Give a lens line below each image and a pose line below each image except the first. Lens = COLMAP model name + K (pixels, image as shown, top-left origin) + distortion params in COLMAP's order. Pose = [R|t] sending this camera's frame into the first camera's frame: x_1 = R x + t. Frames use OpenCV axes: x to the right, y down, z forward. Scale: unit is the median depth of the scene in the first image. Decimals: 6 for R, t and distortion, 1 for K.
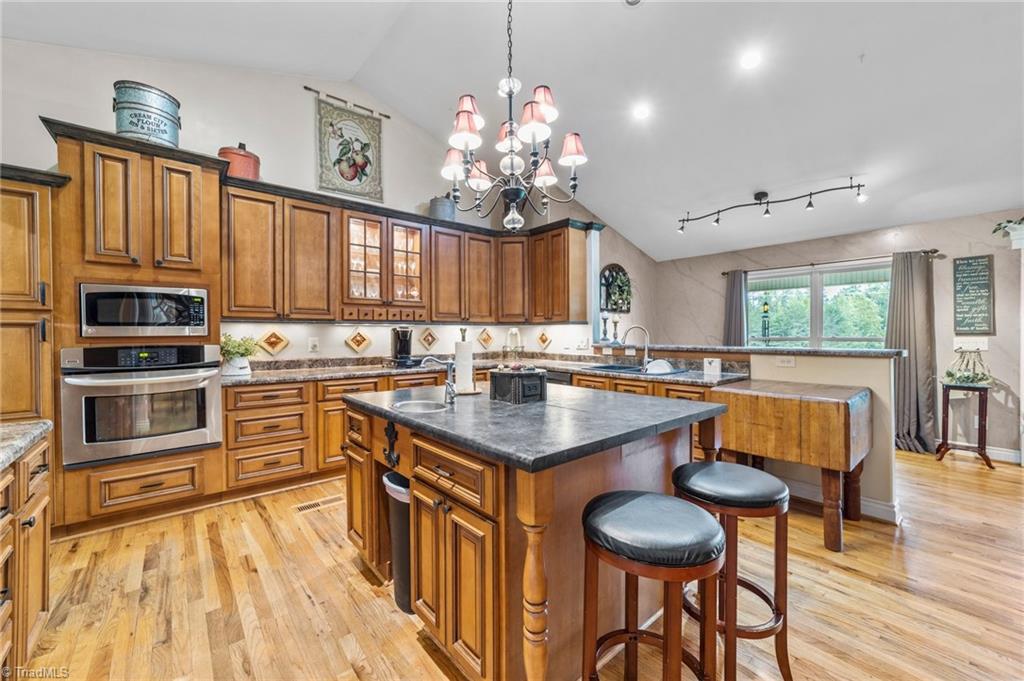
lens RADIAL K [[405.3, 0, 510.7], [0, 405.3, 325.4], [0, 0, 1]] dist [-0.000639, 0.000062]
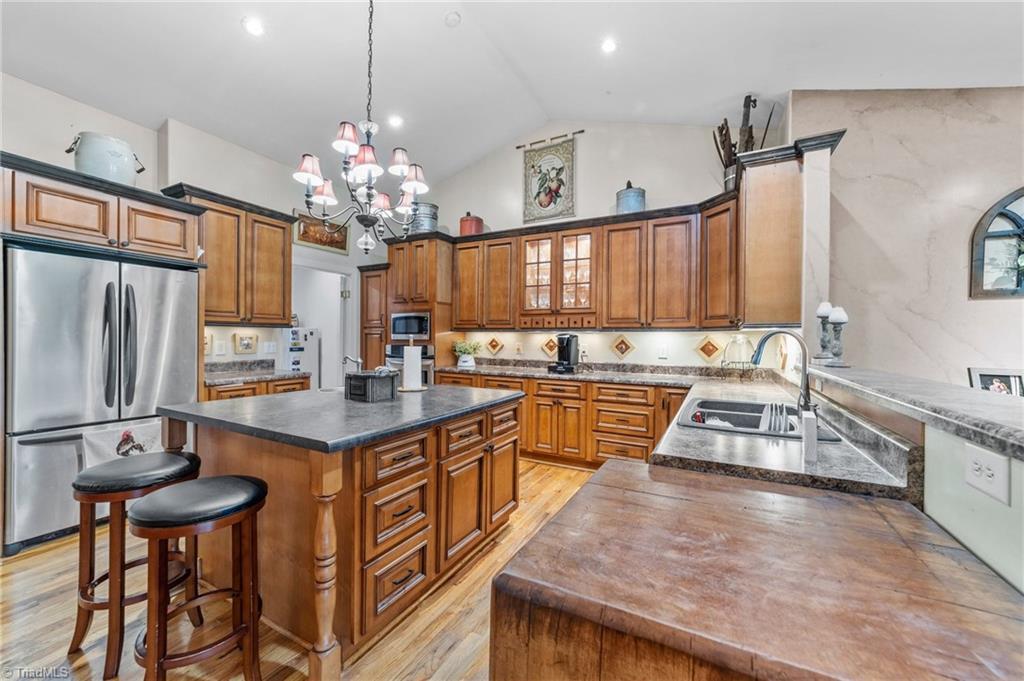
lens RADIAL K [[393.9, 0, 512.0], [0, 393.9, 340.5], [0, 0, 1]] dist [-0.021063, 0.000017]
pose [[0.367510, 0.008082, -0.929985, 0.625647], [0.004695, 0.999933, 0.010545, 0.009462], [0.930008, -0.008241, 0.367447, 0.509853]]
